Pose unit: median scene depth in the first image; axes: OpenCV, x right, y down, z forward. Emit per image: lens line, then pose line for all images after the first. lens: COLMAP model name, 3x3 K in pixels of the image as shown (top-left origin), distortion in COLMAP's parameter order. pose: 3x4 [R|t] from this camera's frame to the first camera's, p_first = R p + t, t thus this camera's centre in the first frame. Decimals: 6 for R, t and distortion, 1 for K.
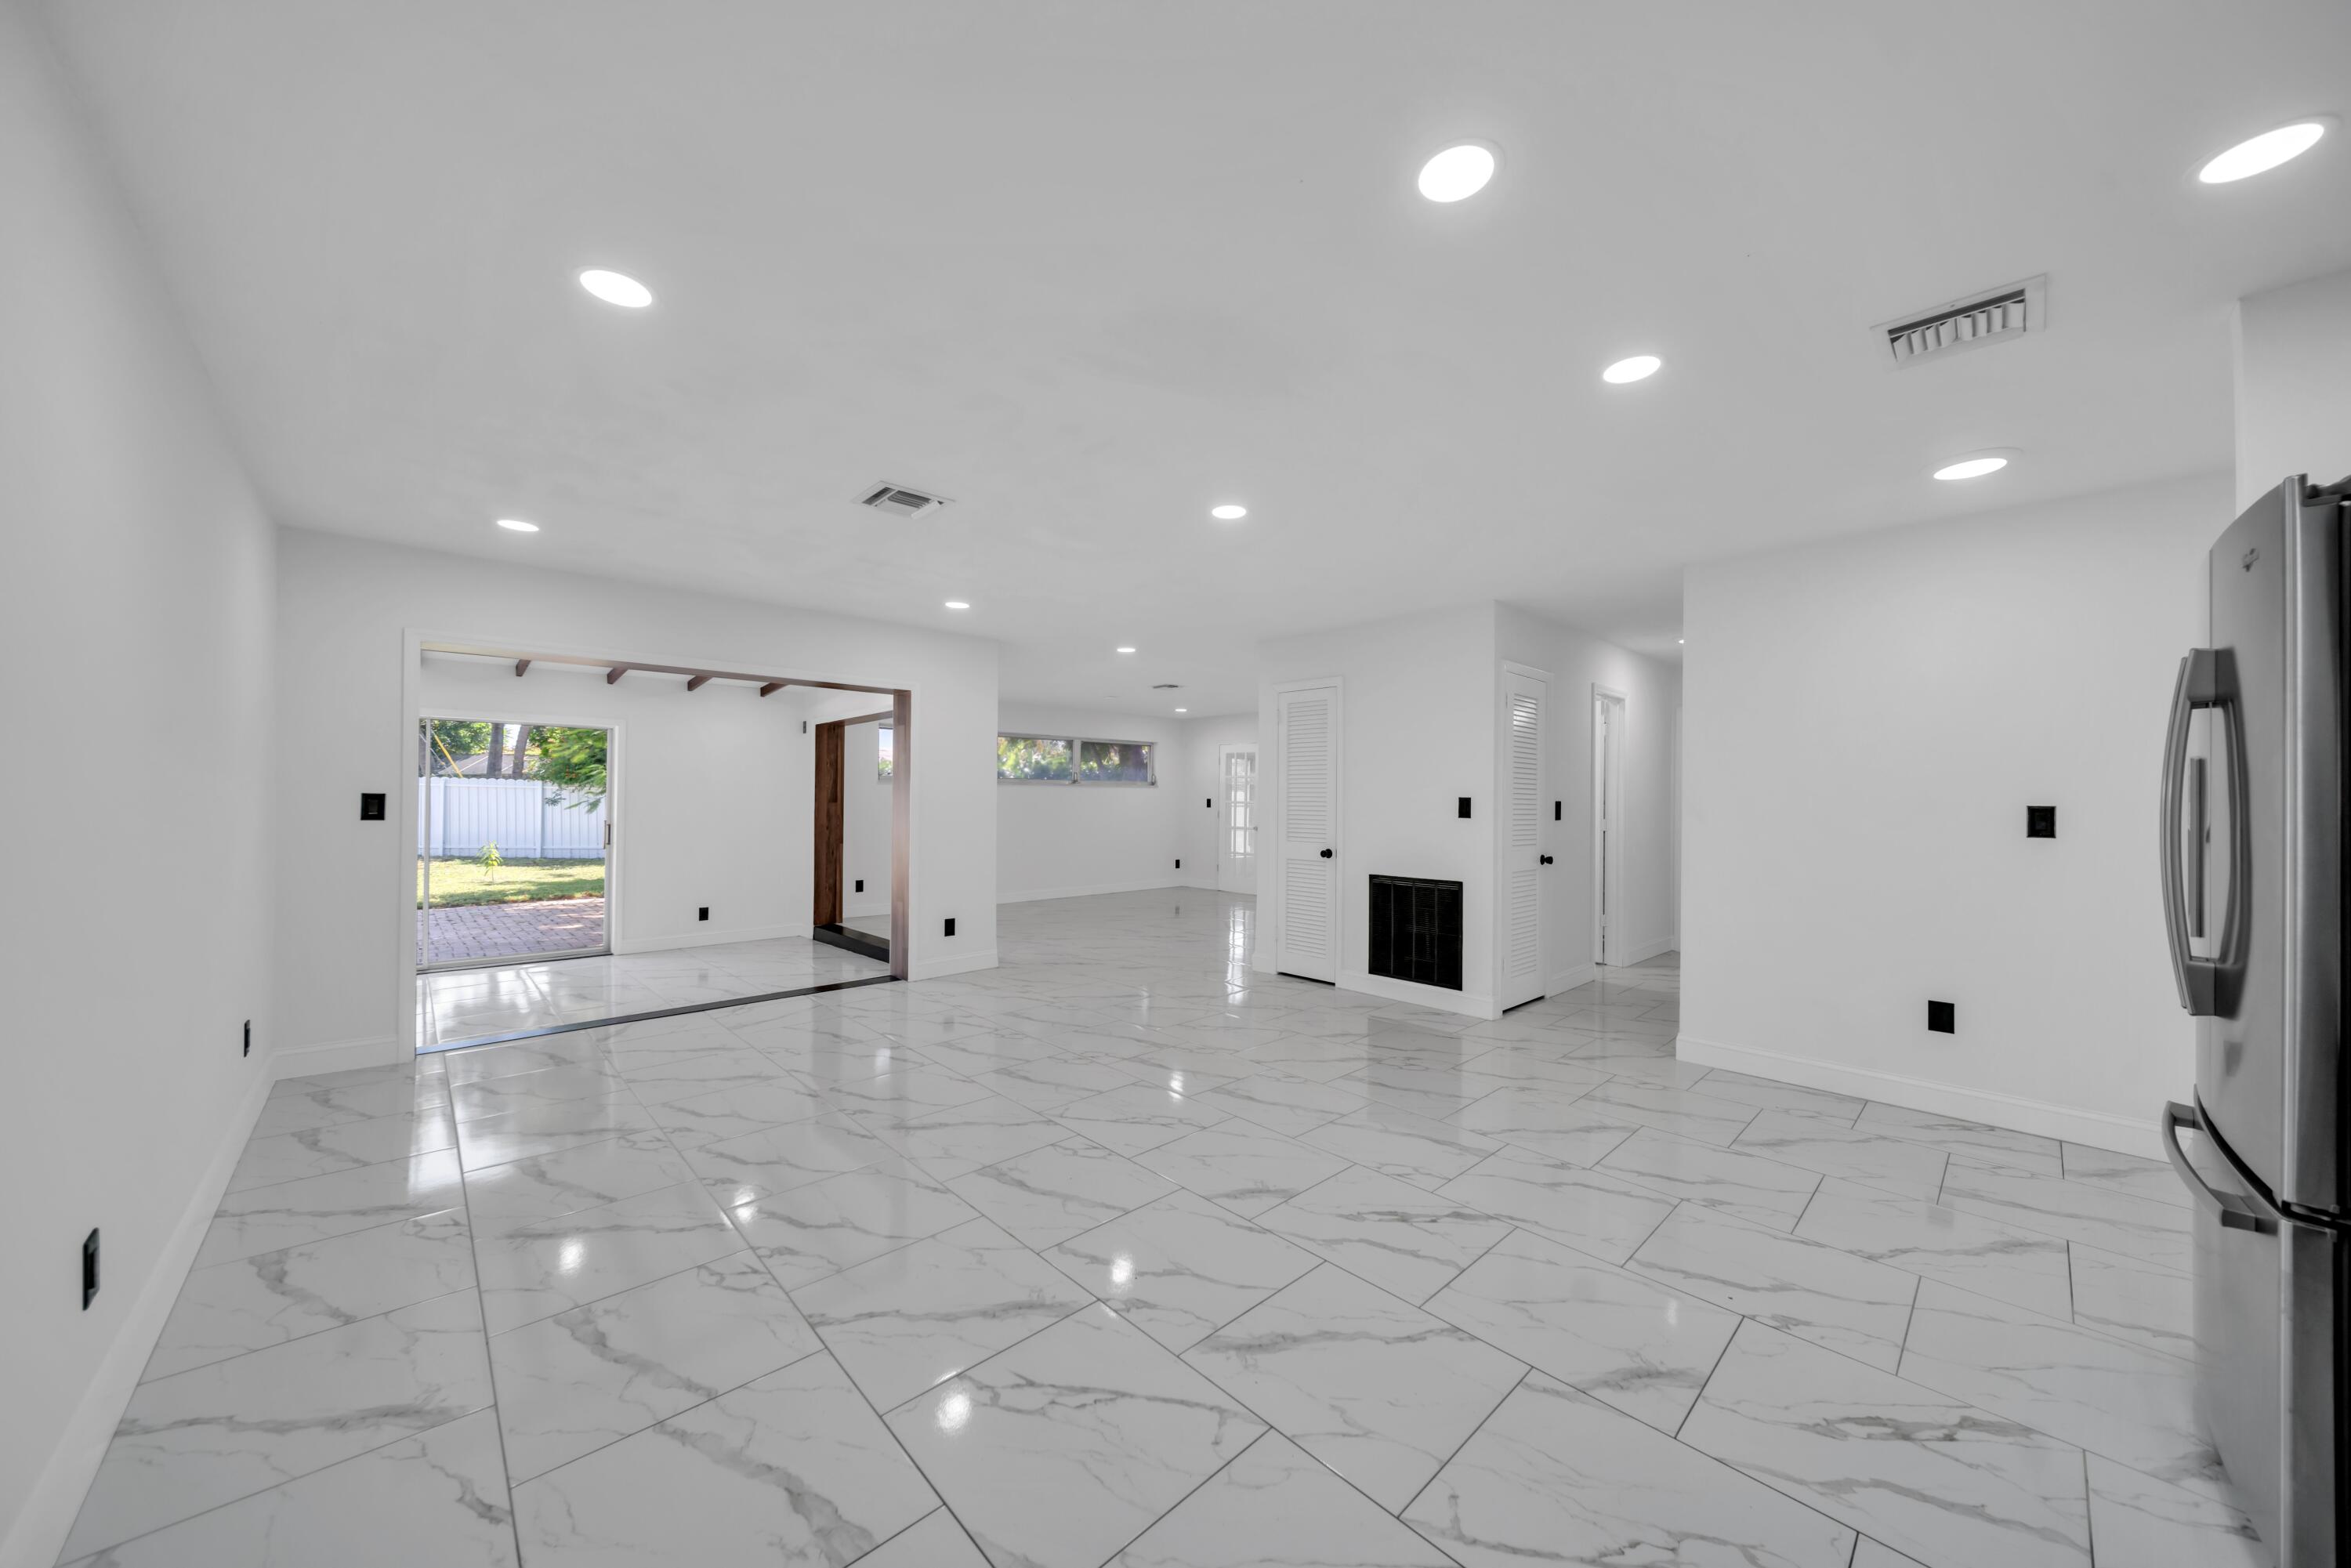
lens RADIAL K [[812.5, 0, 1183.5], [0, 812.5, 796.9], [0, 0, 1]] dist [-0.001921, -0.000268]
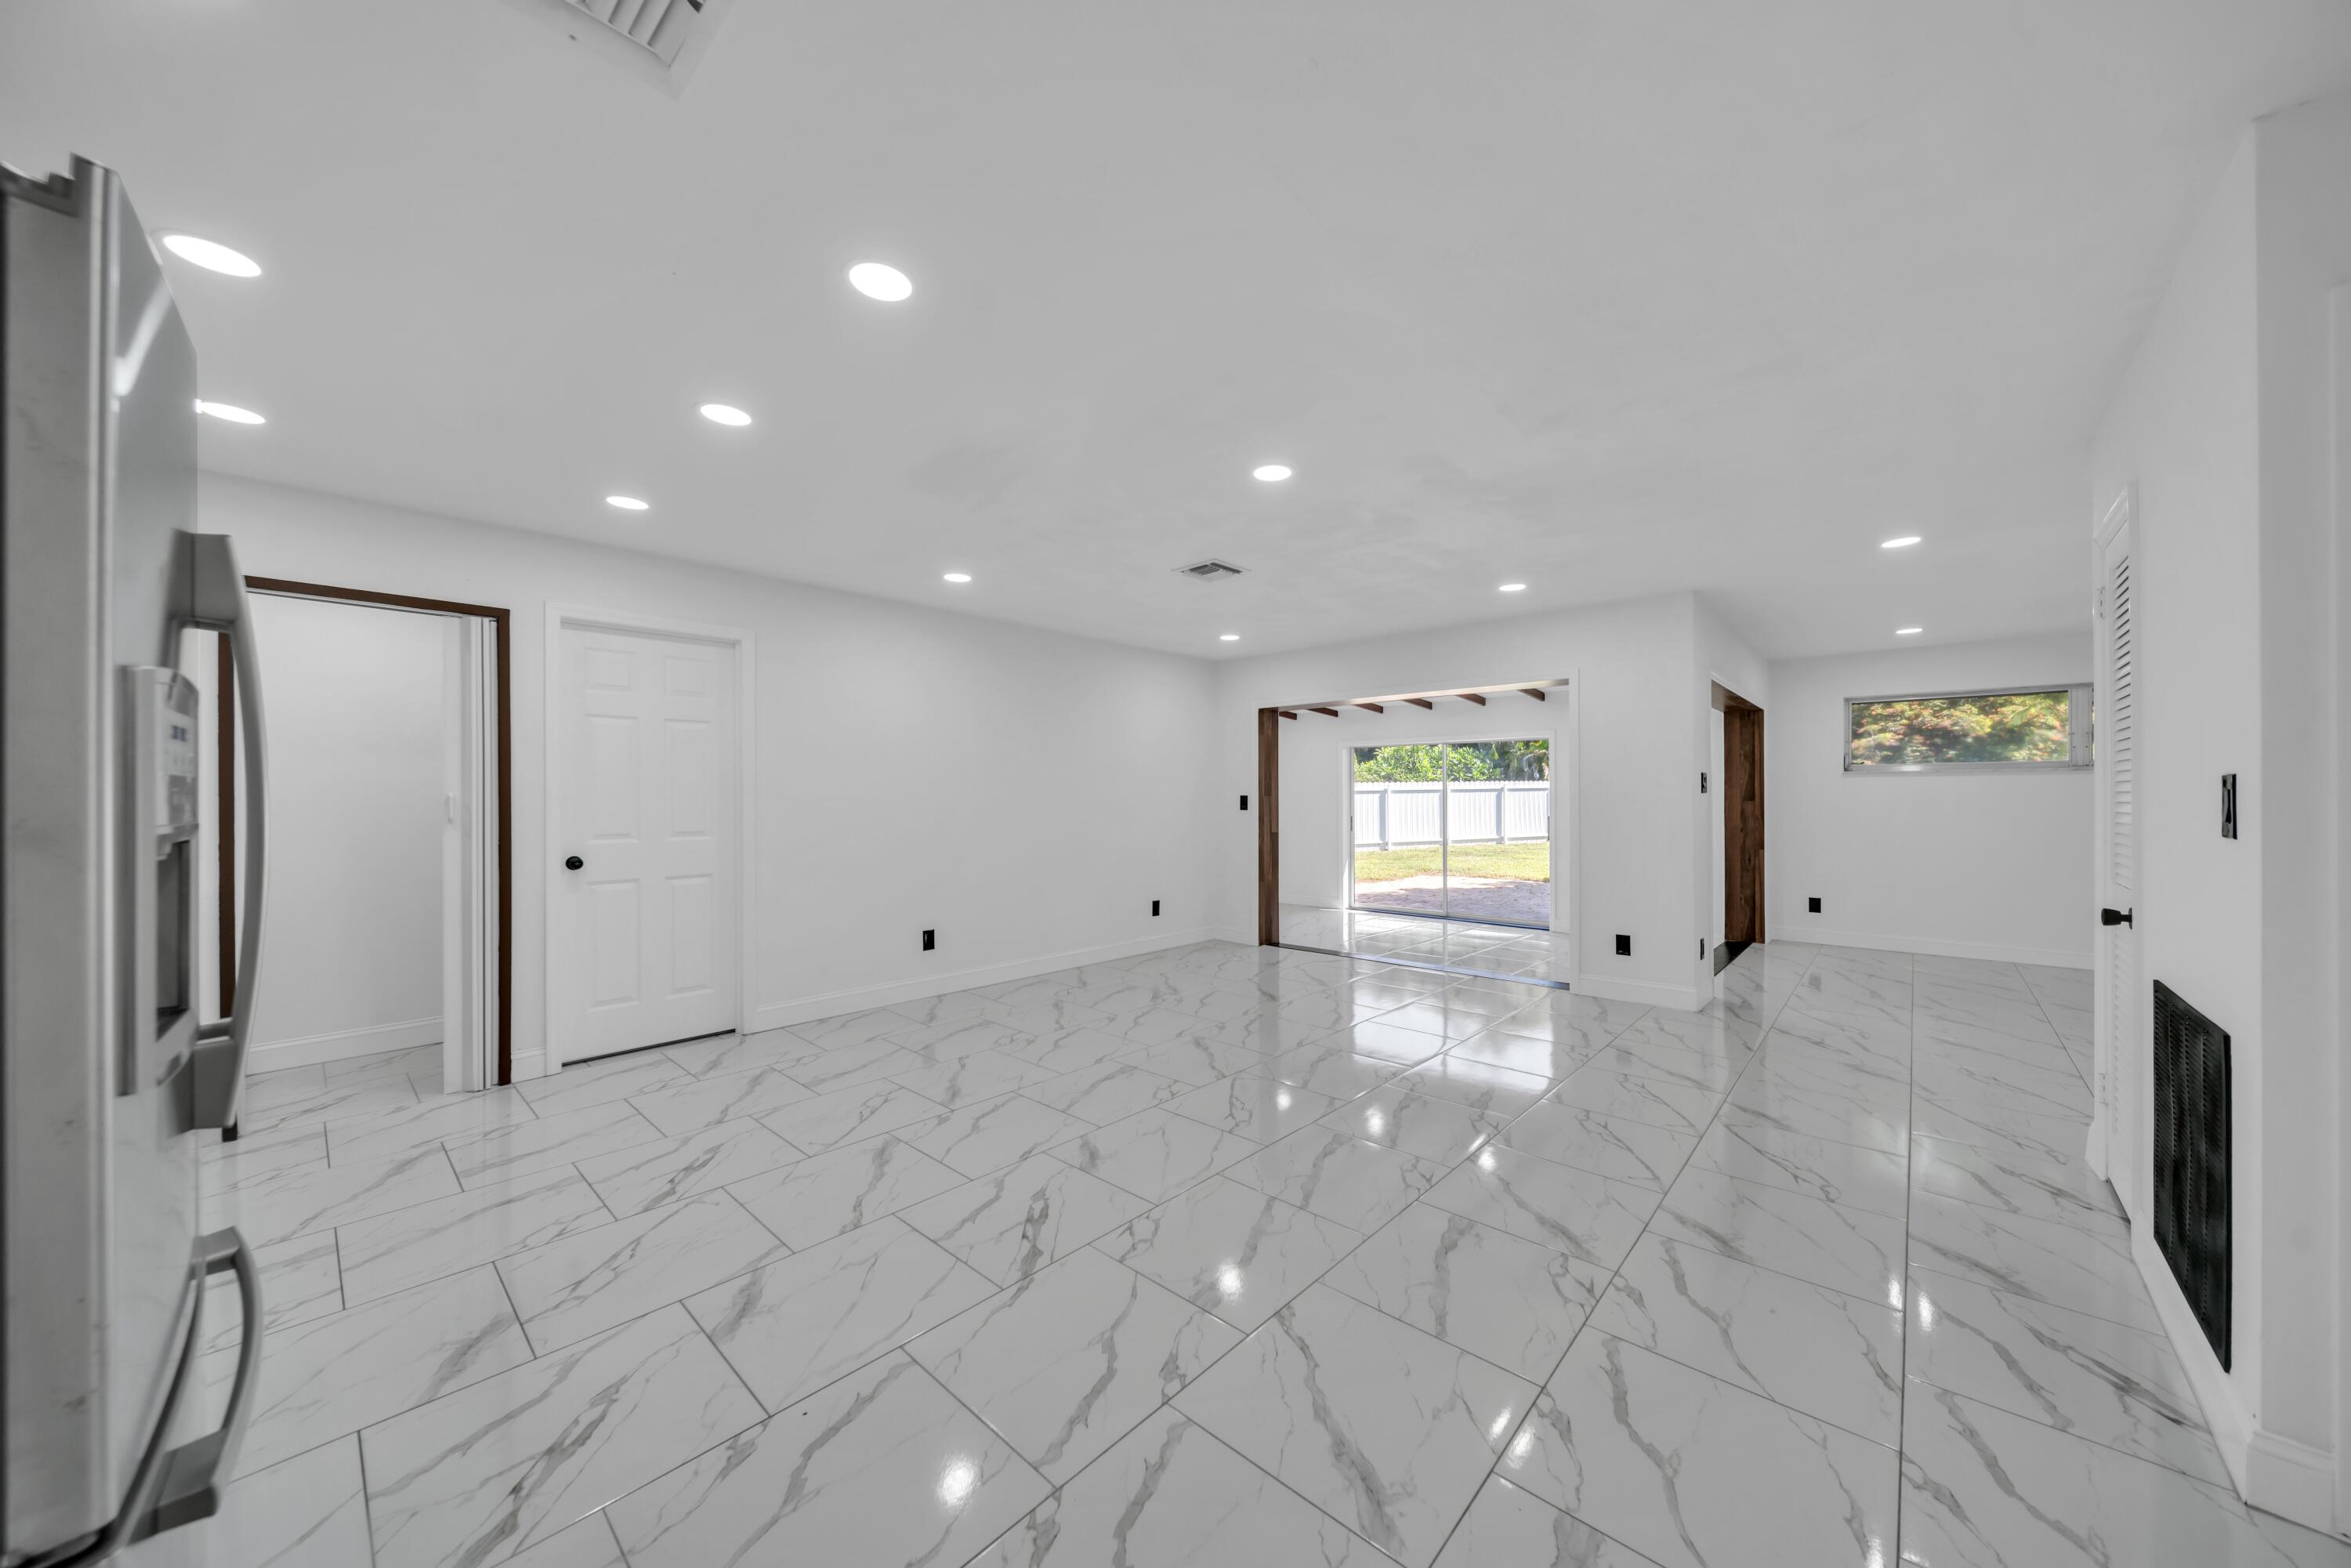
lens RADIAL K [[812.5, 0, 1179.9], [0, 812.5, 798.6], [0, 0, 1]] dist [-0.001921, -0.000268]
pose [[0.069980, -0.005914, -0.997531, 0.976702], [0.006006, 0.999967, -0.005507, 0.014014], [0.997530, -0.005606, 0.070013, 0.861089]]
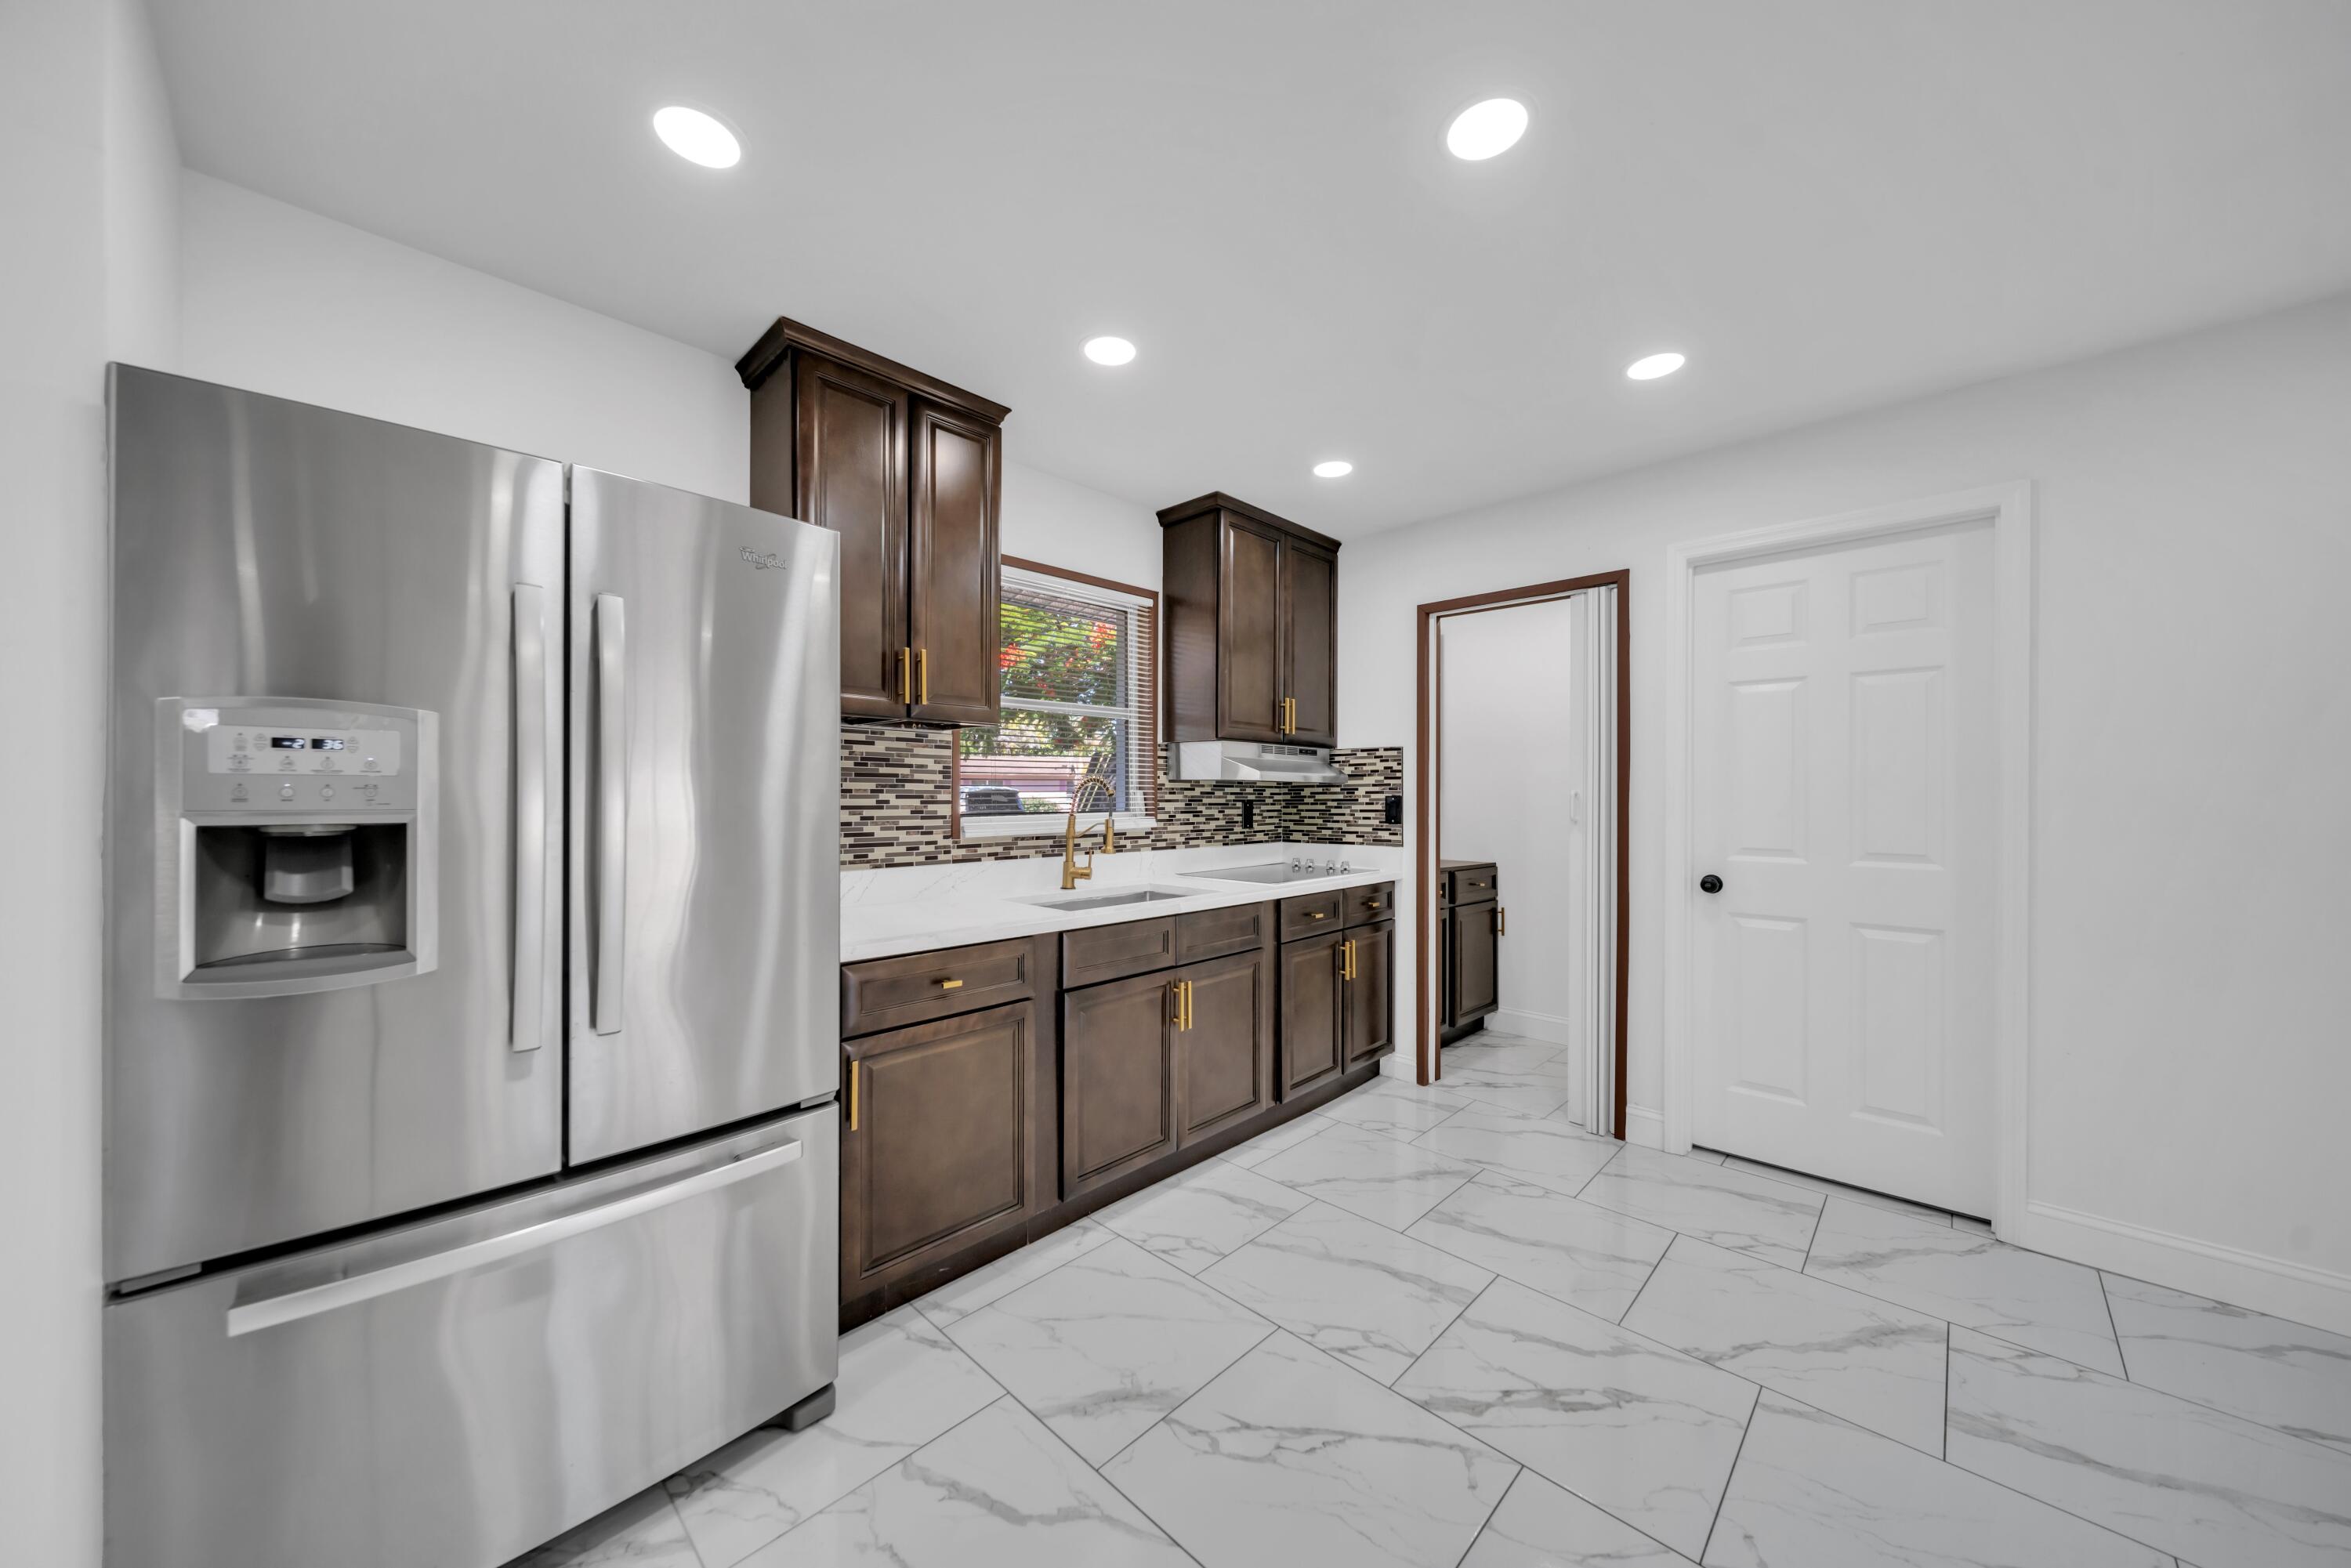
lens RADIAL K [[812.5, 0, 1178.7], [0, 812.5, 791.1], [0, 0, 1]] dist [-0.001921, -0.000268]
pose [[-0.999107, -0.013172, -0.040150, 0.346919], [-0.012889, 0.999890, -0.007301, 0.009287], [0.040242, -0.006777, -0.999167, 0.924407]]
